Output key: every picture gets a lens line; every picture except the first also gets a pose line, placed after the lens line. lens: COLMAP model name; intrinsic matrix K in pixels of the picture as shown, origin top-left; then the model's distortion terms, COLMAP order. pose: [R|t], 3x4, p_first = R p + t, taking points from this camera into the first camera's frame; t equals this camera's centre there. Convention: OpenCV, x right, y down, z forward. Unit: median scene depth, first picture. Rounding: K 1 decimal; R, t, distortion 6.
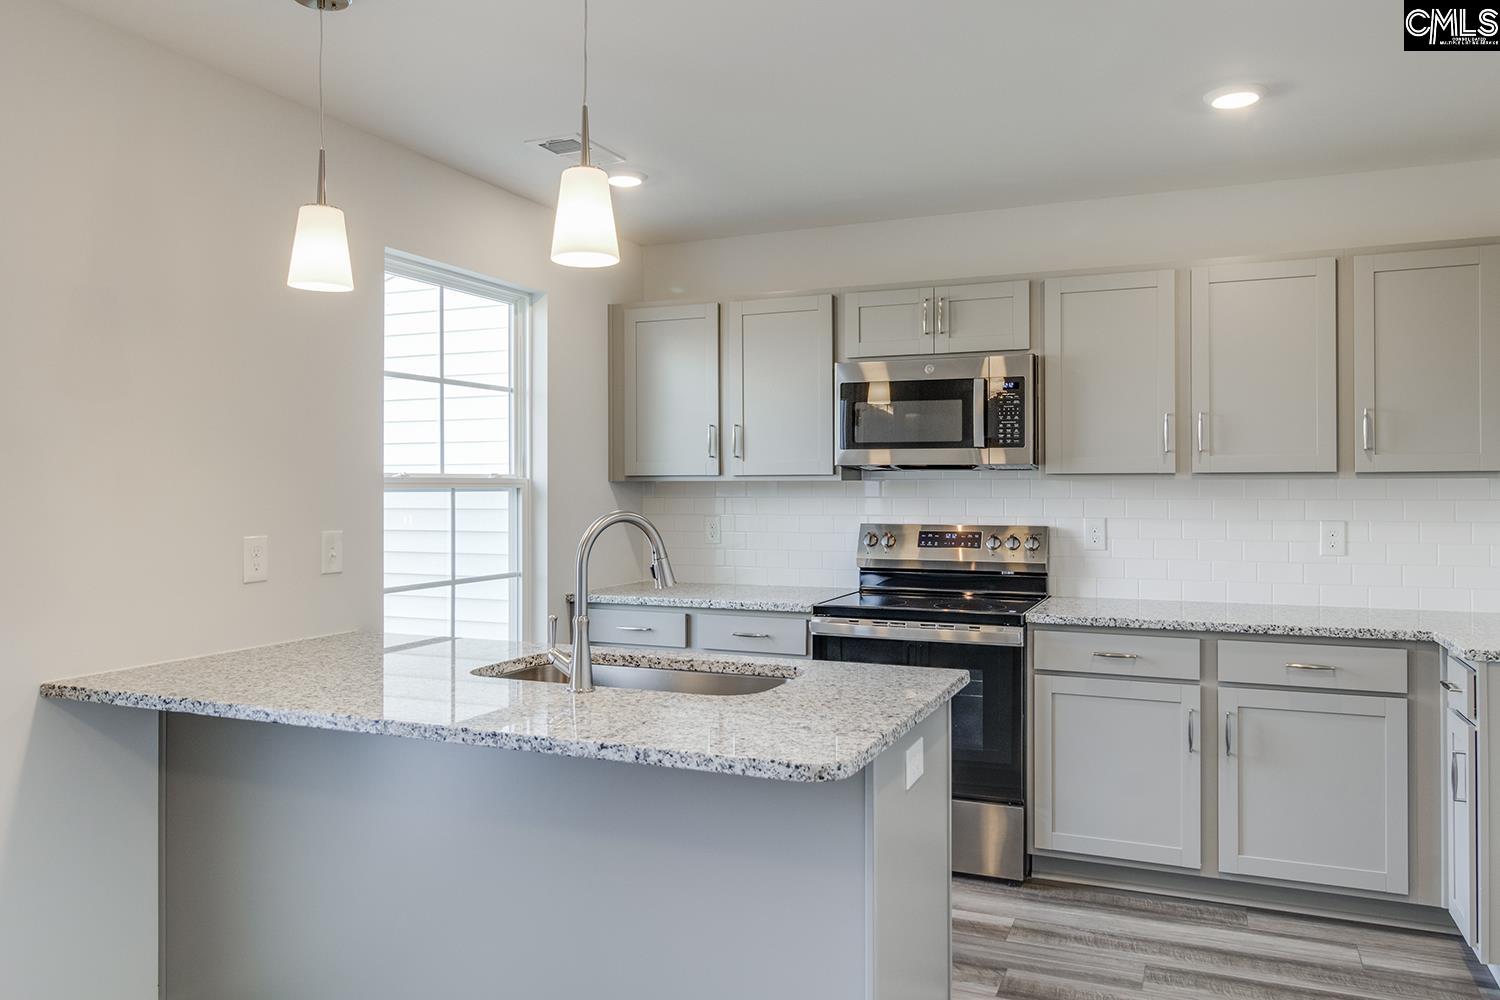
lens RADIAL K [[1047.1, 0, 755.6], [0, 1047.1, 493.1], [0, 0, 1]] dist [-0.004678, -0.002759]
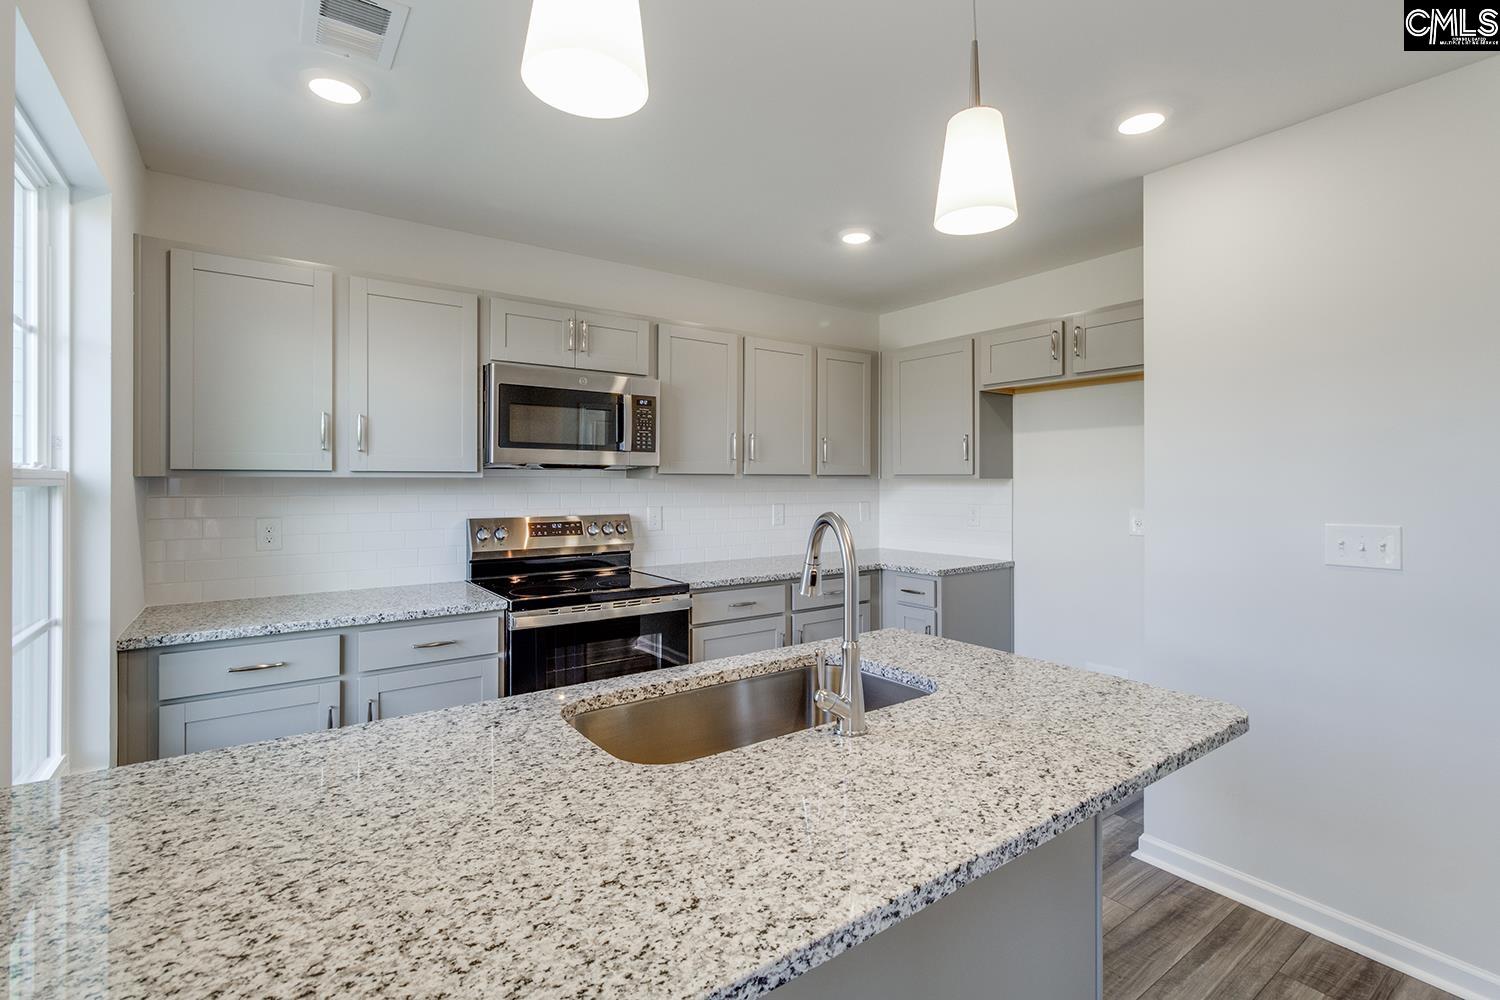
lens RADIAL K [[691.7, 0, 754.1], [0, 691.7, 486.4], [0, 0, 1]] dist [0.002167, -0.002882]
pose [[0.518367, -0.003657, 0.855150, -0.372983], [0.004564, 0.999988, 0.001510, -0.003184], [-0.855146, 0.003120, 0.518378, 0.433235]]
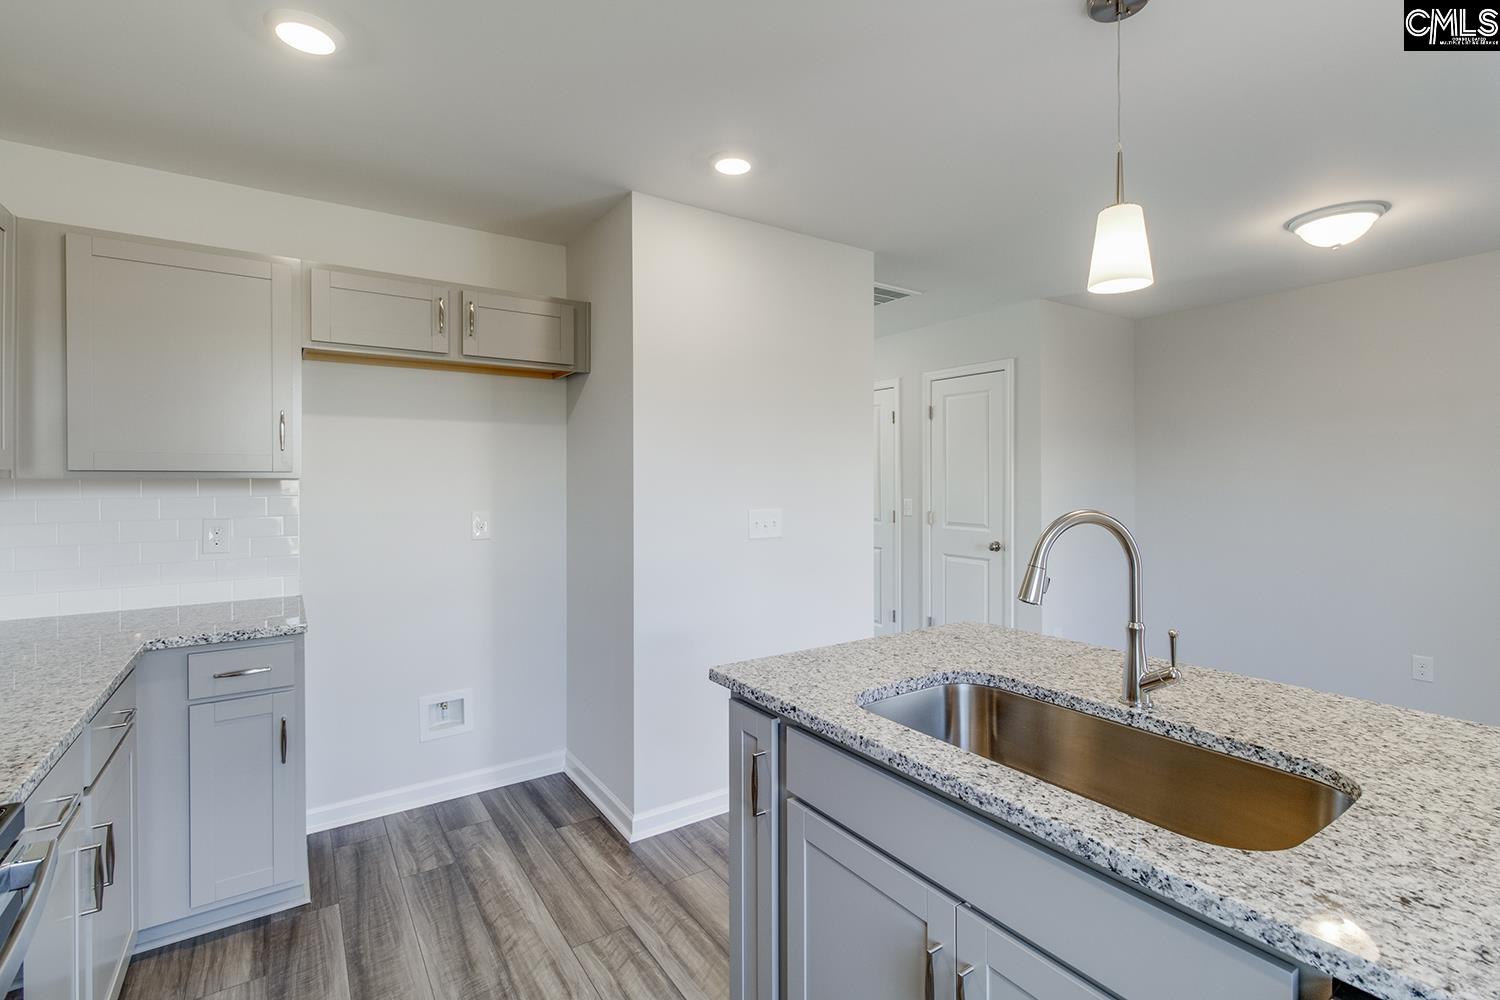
lens RADIAL K [[691.7, 0, 753.3], [0, 691.7, 490.6], [0, 0, 1]] dist [0.002167, -0.002882]
pose [[-0.839824, -0.003049, 0.542851, -0.104746], [0.007543, 0.999822, 0.017286, -0.006759], [-0.542807, 0.018612, -0.839651, 0.966575]]
